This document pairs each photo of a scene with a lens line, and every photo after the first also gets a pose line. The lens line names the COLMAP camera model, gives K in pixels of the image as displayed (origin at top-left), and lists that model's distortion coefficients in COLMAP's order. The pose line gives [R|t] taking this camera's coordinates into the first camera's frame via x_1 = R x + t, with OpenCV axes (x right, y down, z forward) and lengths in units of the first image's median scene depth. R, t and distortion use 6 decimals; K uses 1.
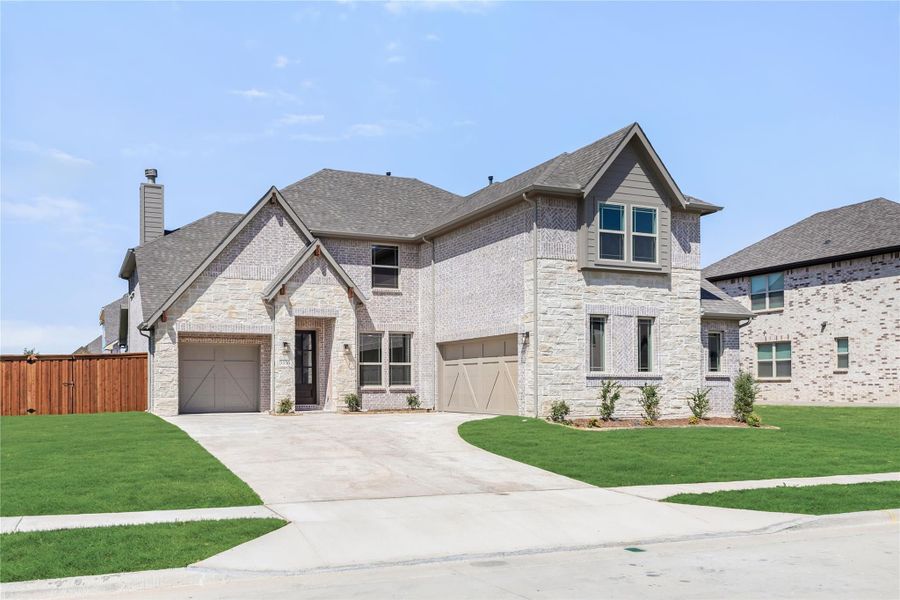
lens RADIAL K [[941.6, 0, 450.0], [0, 941.6, 300.0], [0, 0, 1]] dist [0.002352, -0.003400]
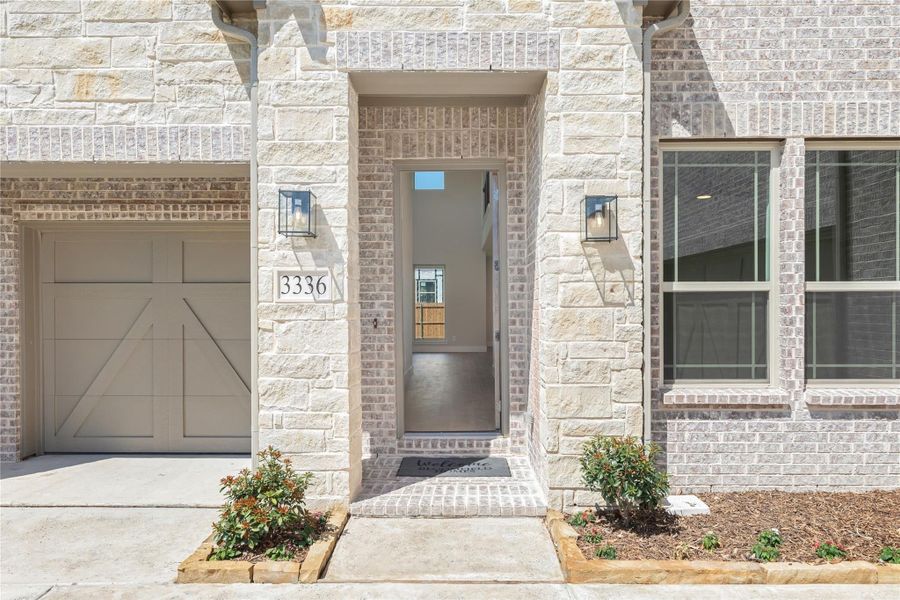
lens RADIAL K [[540.7, 0, 450.0], [0, 540.7, 300.0], [0, 0, 1]] dist [-0.000610, -0.000129]
pose [[0.895268, 0.001014, -0.445527, -0.085860], [0.038056, 0.996169, 0.078739, 0.059900], [0.443900, -0.087448, 0.891799, 0.879659]]
